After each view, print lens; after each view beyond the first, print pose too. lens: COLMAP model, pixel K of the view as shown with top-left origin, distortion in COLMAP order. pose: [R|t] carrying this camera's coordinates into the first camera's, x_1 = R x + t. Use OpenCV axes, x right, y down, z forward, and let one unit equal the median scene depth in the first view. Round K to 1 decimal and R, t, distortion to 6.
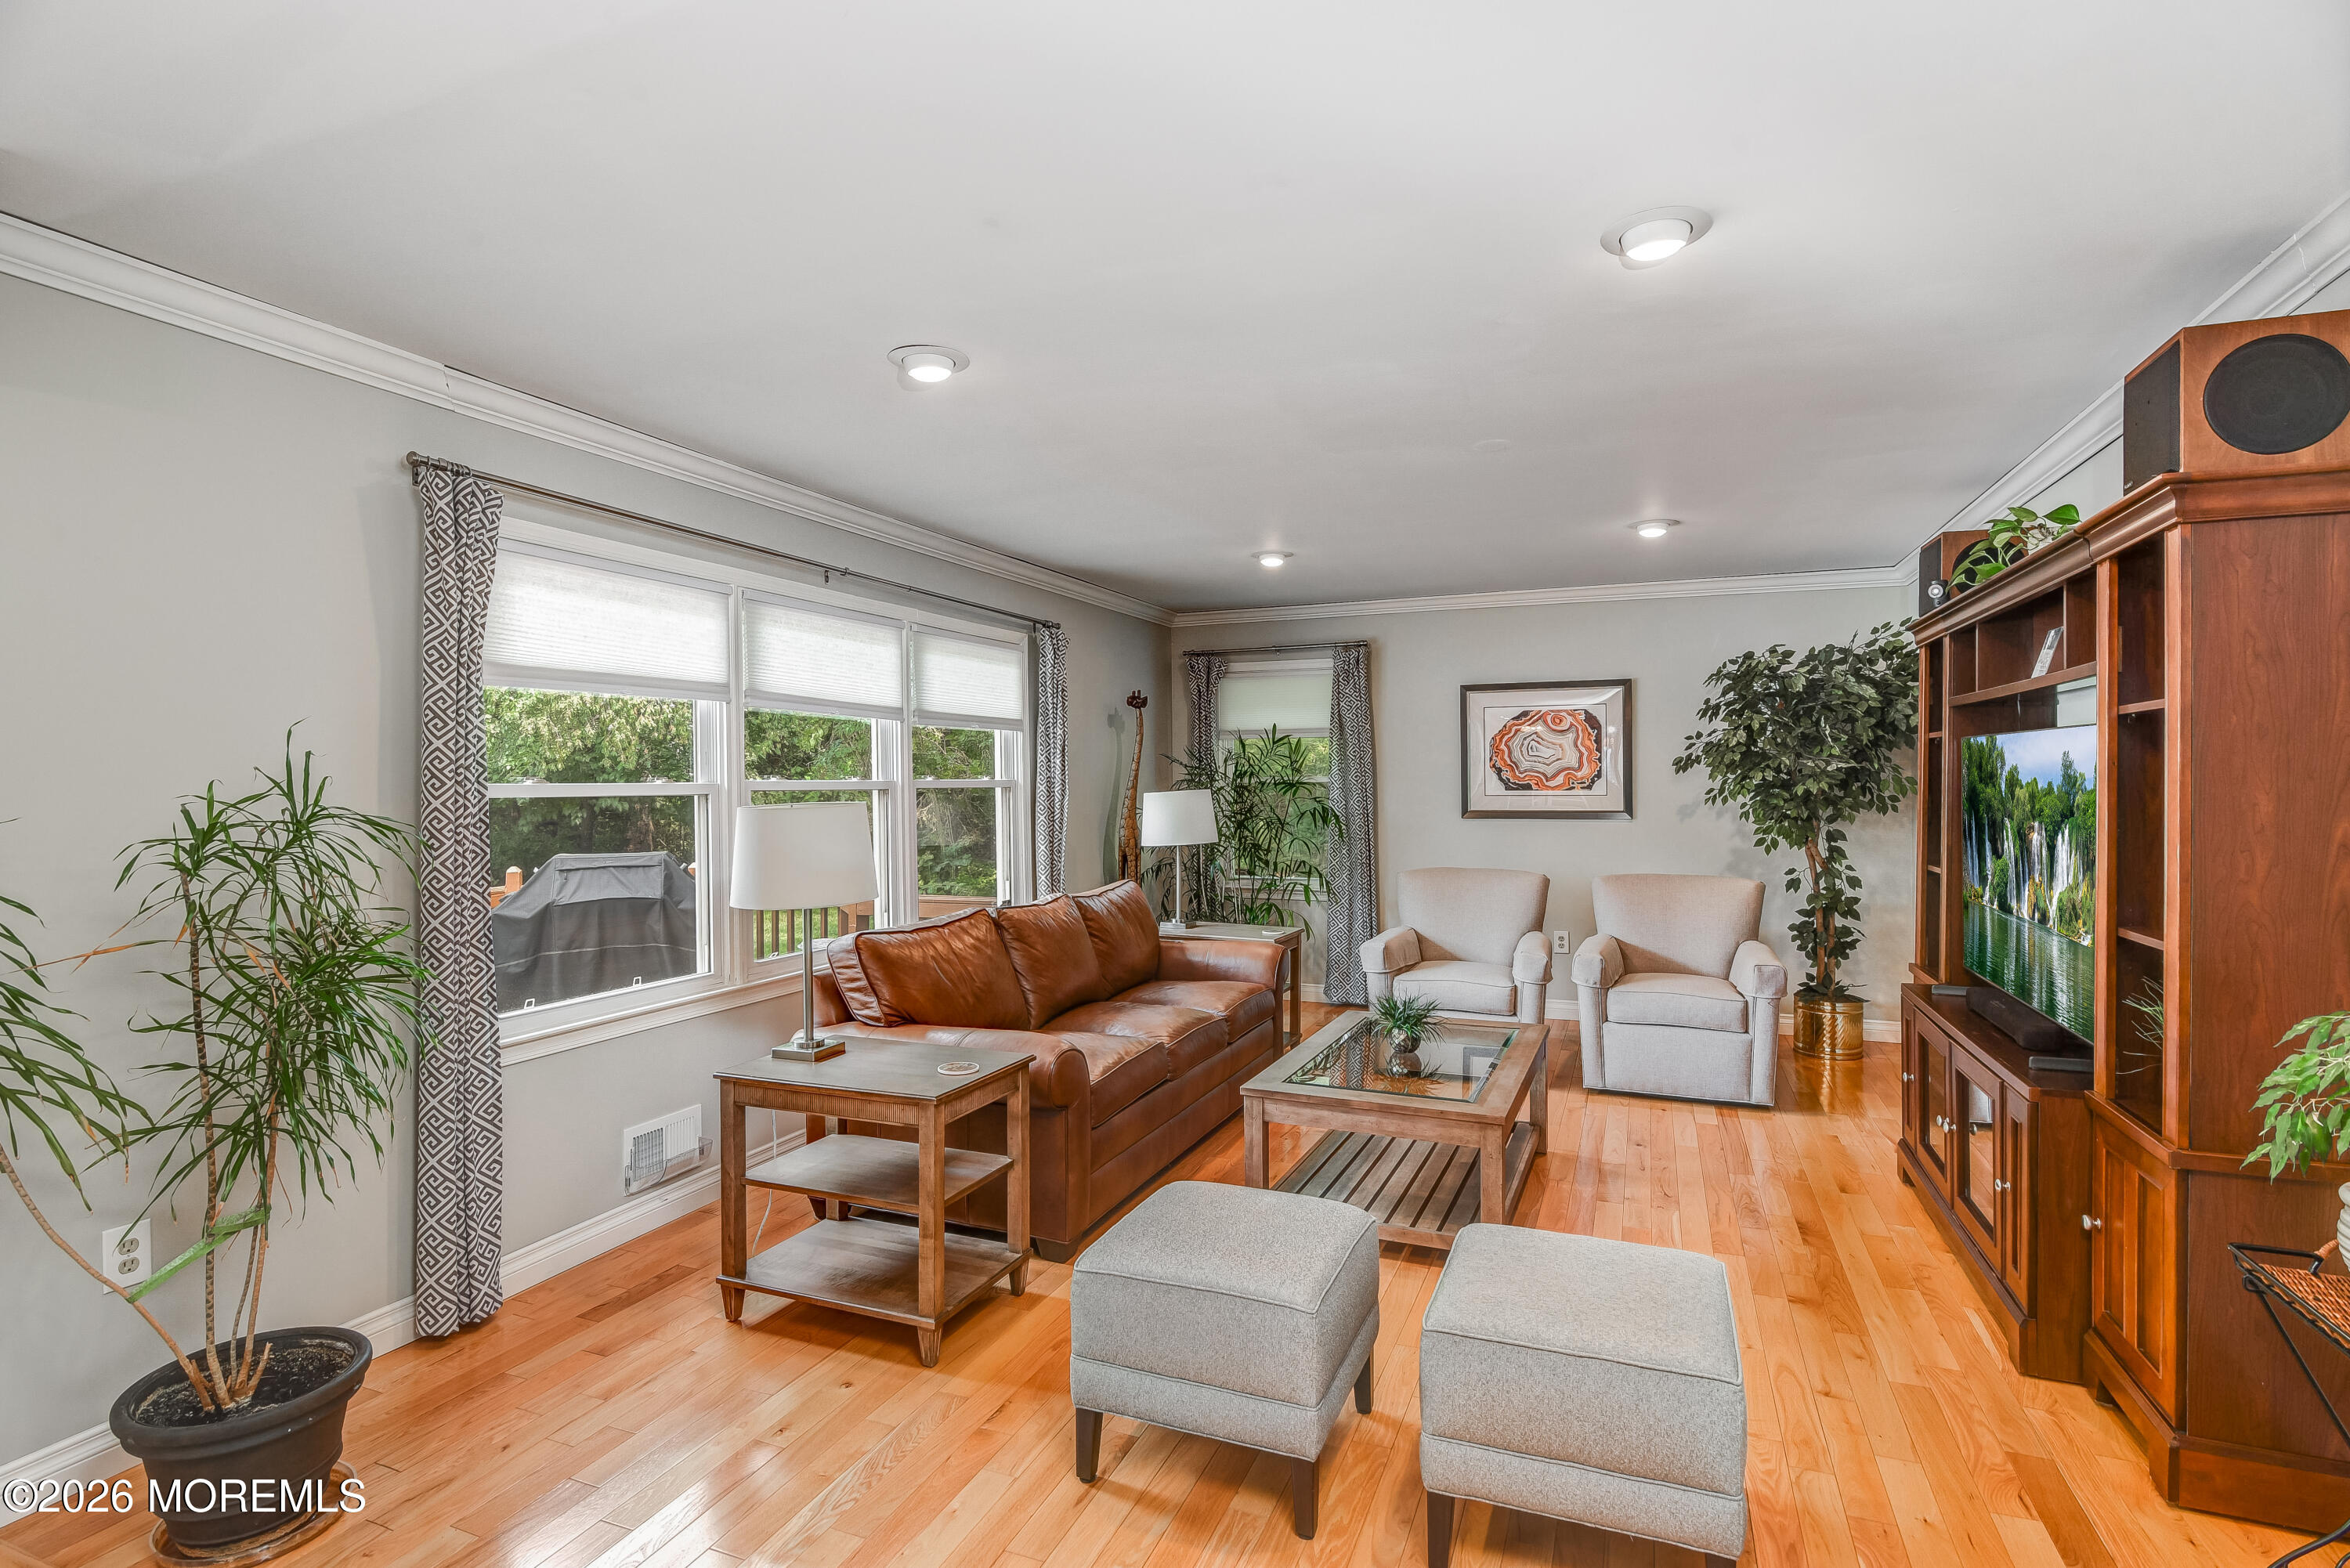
lens RADIAL K [[1148.8, 0, 1178.1], [0, 1148.8, 788.3], [0, 0, 1]] dist [-0.011480, 0.002966]
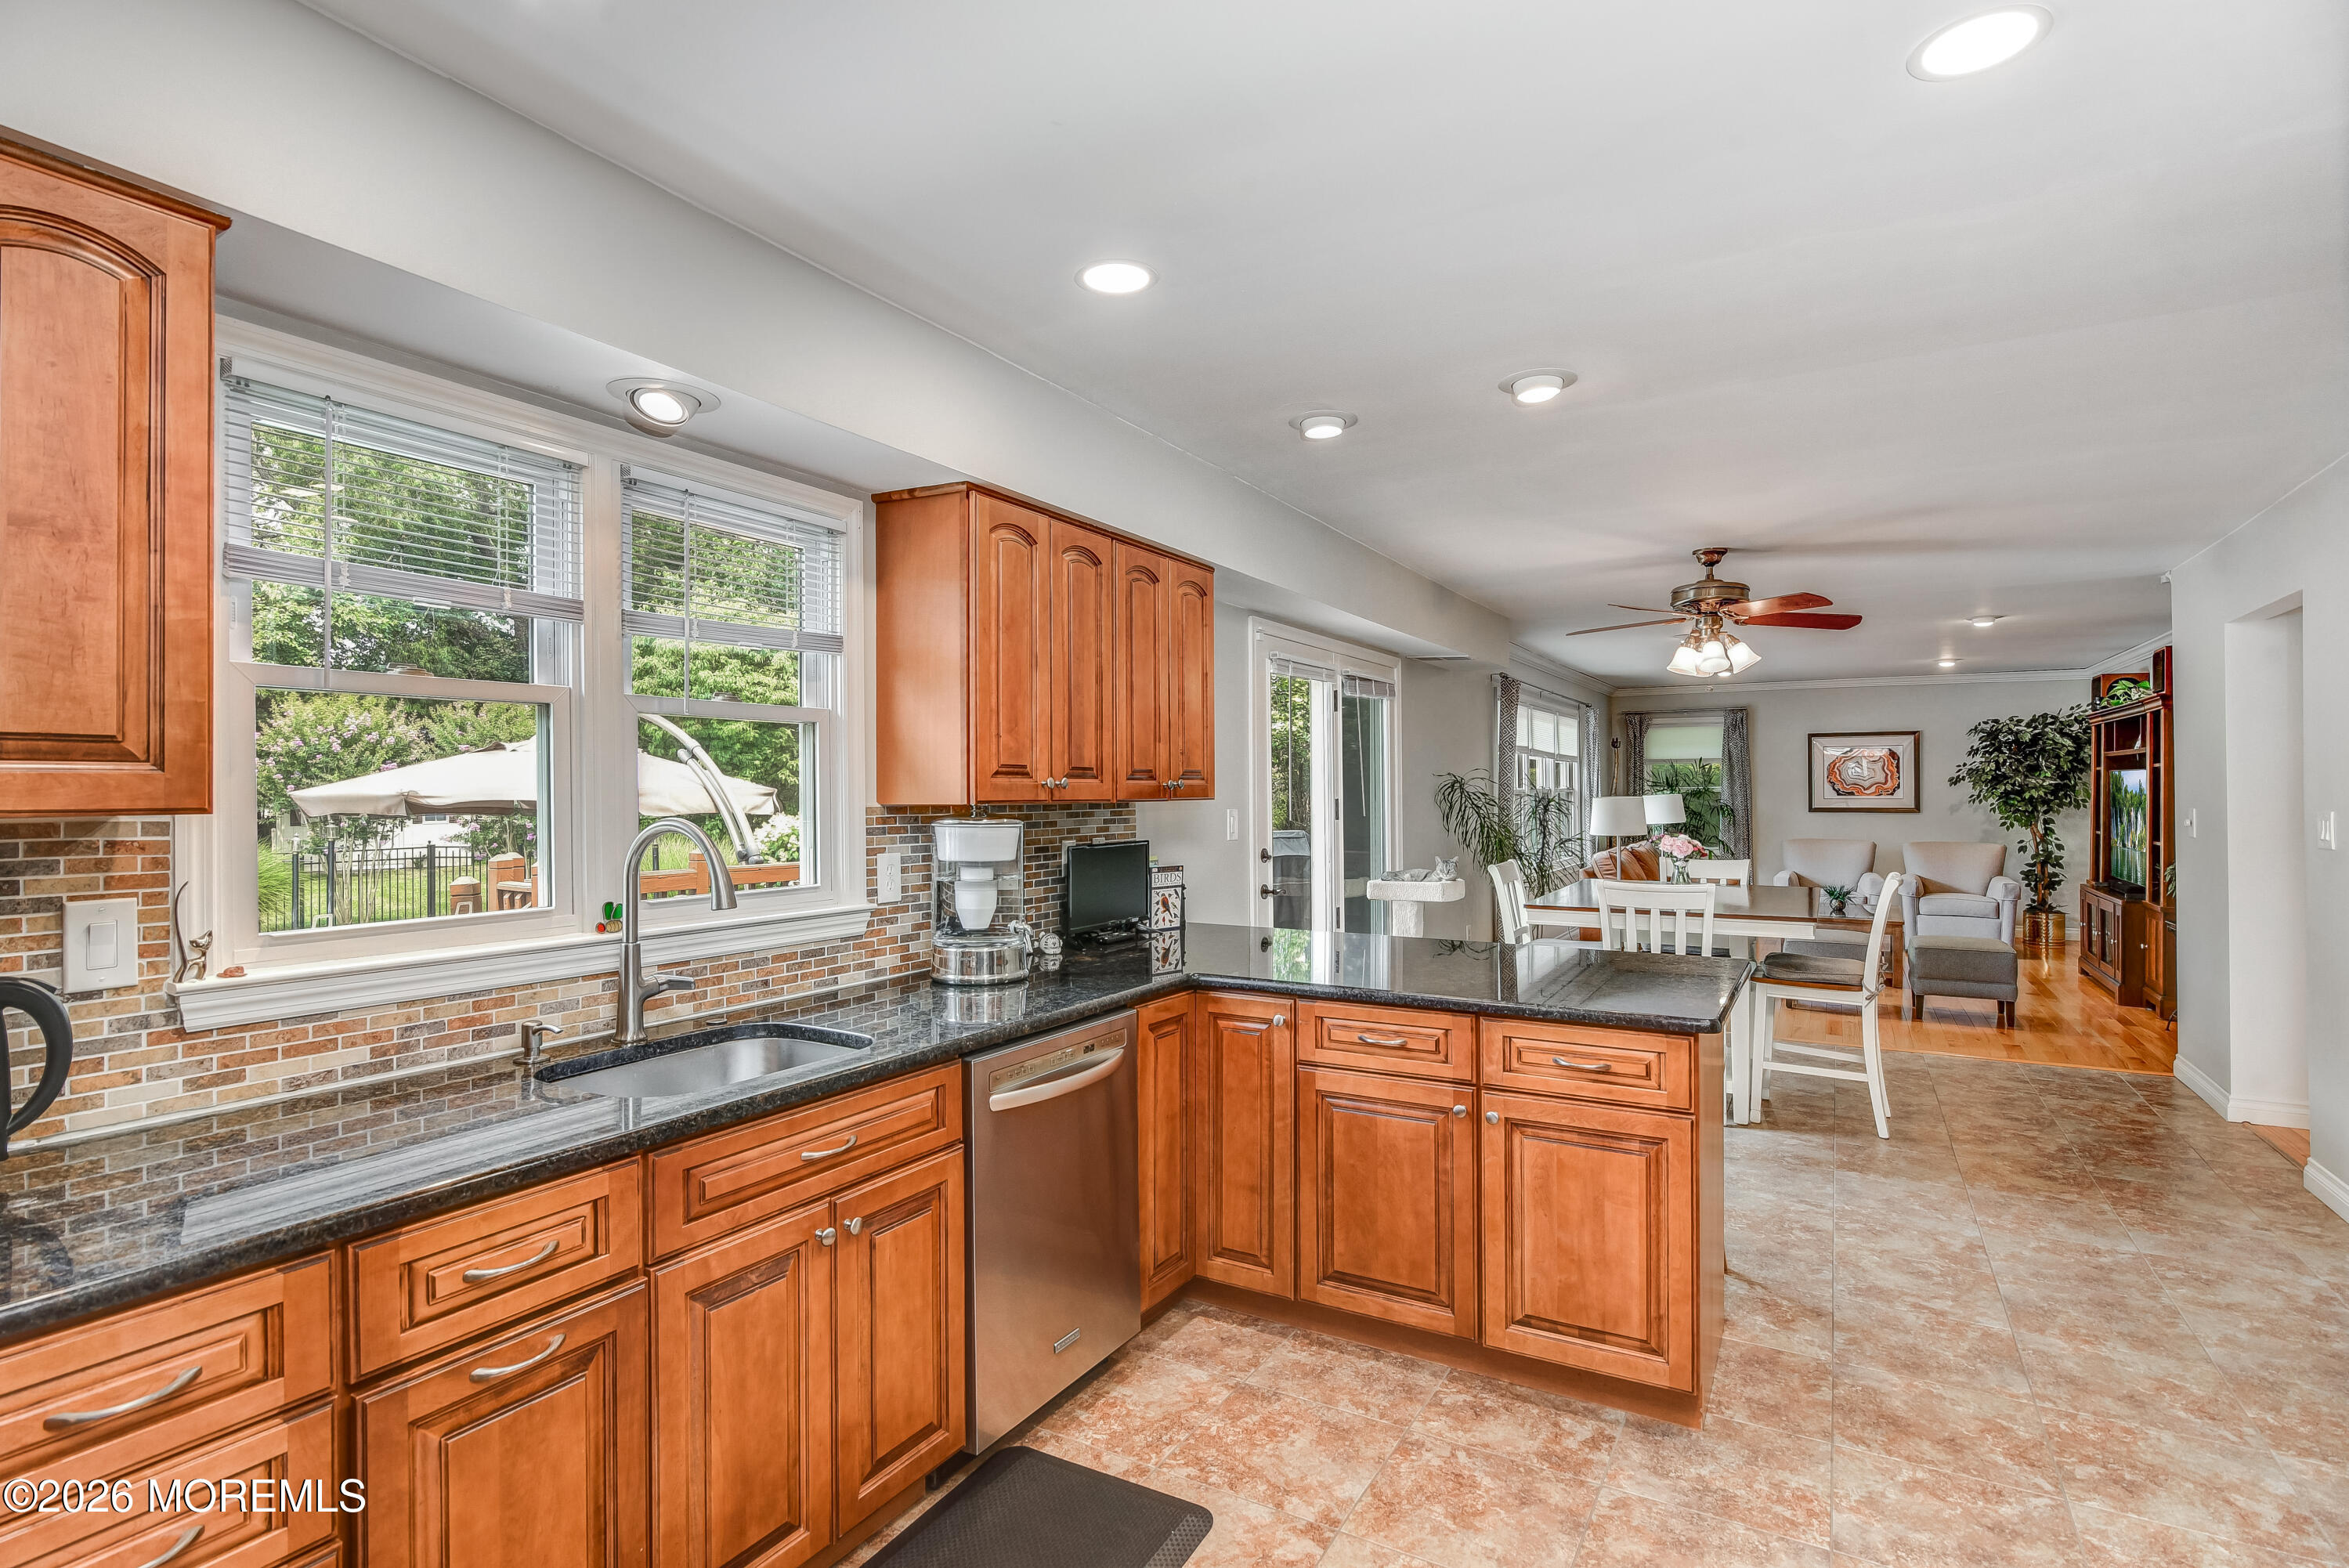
lens RADIAL K [[1148.4, 0, 1171.4], [0, 1148.4, 792.6], [0, 0, 1]] dist [-0.011480, 0.002966]
pose [[0.990237, 0.002898, -0.139367, -0.533112], [-0.003225, 0.999993, -0.002116, 0.004811], [0.139360, 0.002545, 0.990239, -0.955978]]
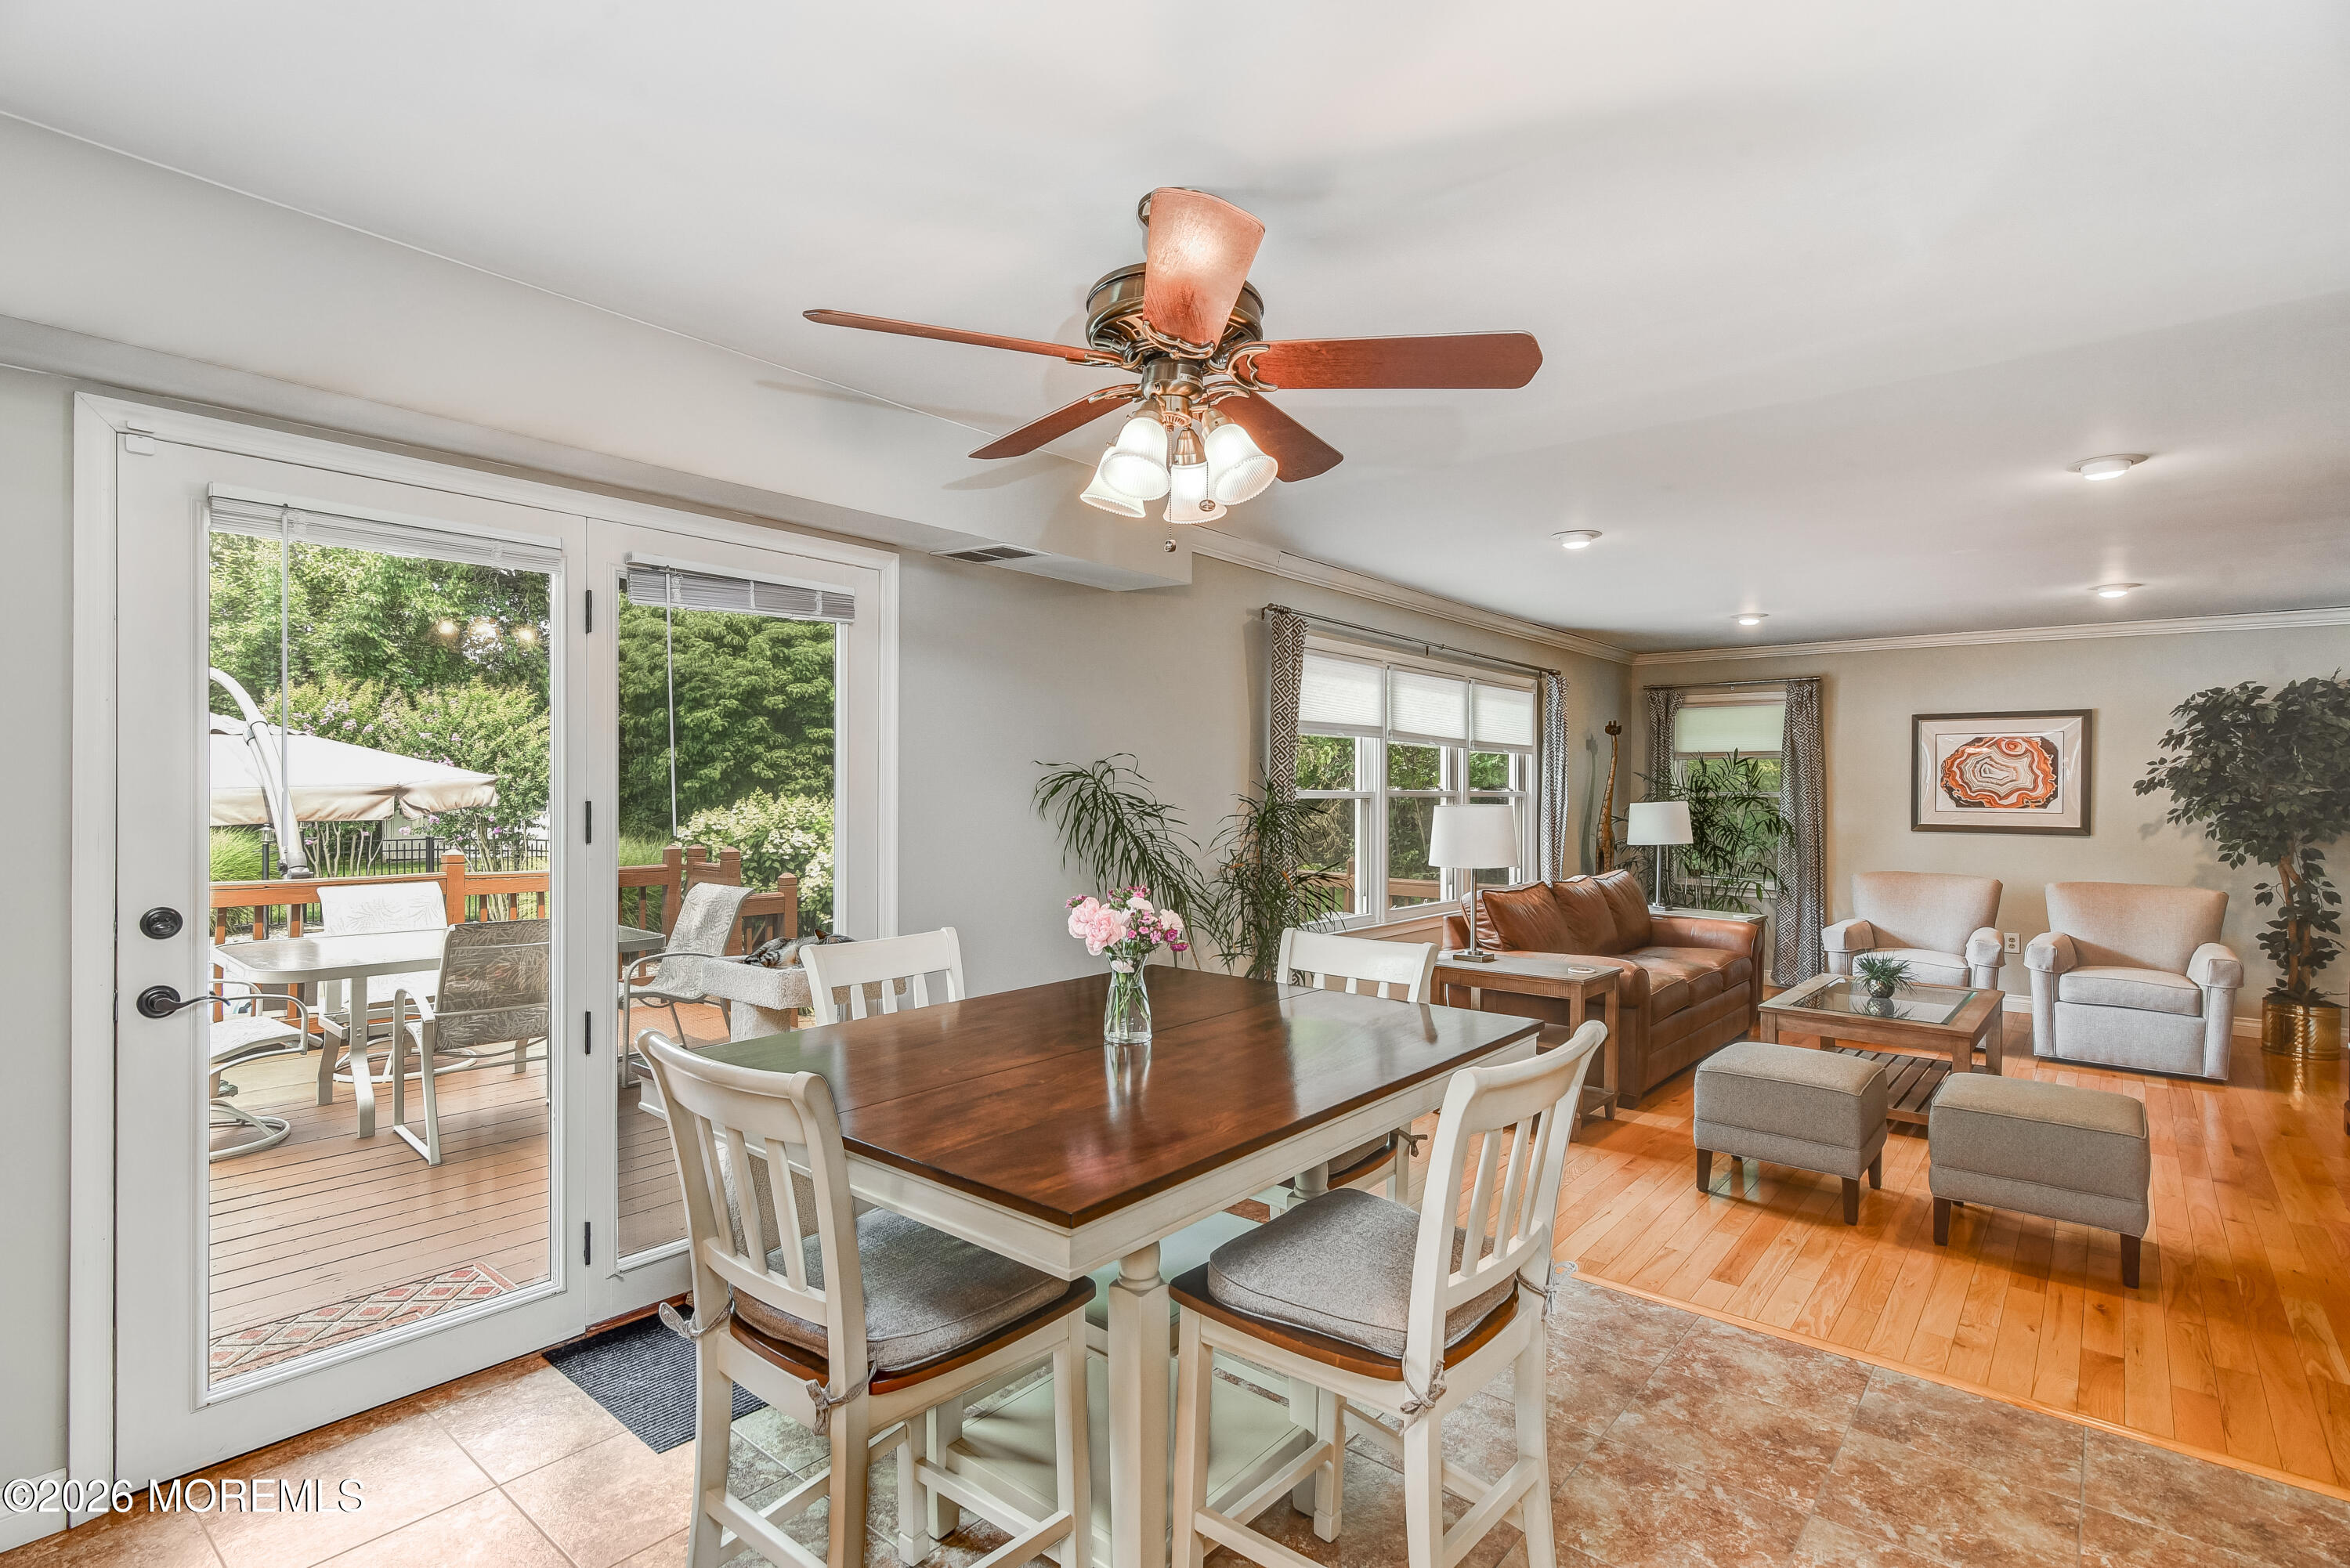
lens RADIAL K [[1148.8, 0, 1145.6], [0, 1148.8, 801.1], [0, 0, 1]] dist [-0.011480, 0.002966]
pose [[0.949219, 0.018412, -0.314078, -0.142395], [-0.017785, 0.999830, 0.004862, 0.005054], [0.314115, 0.000971, 0.949385, -0.382423]]
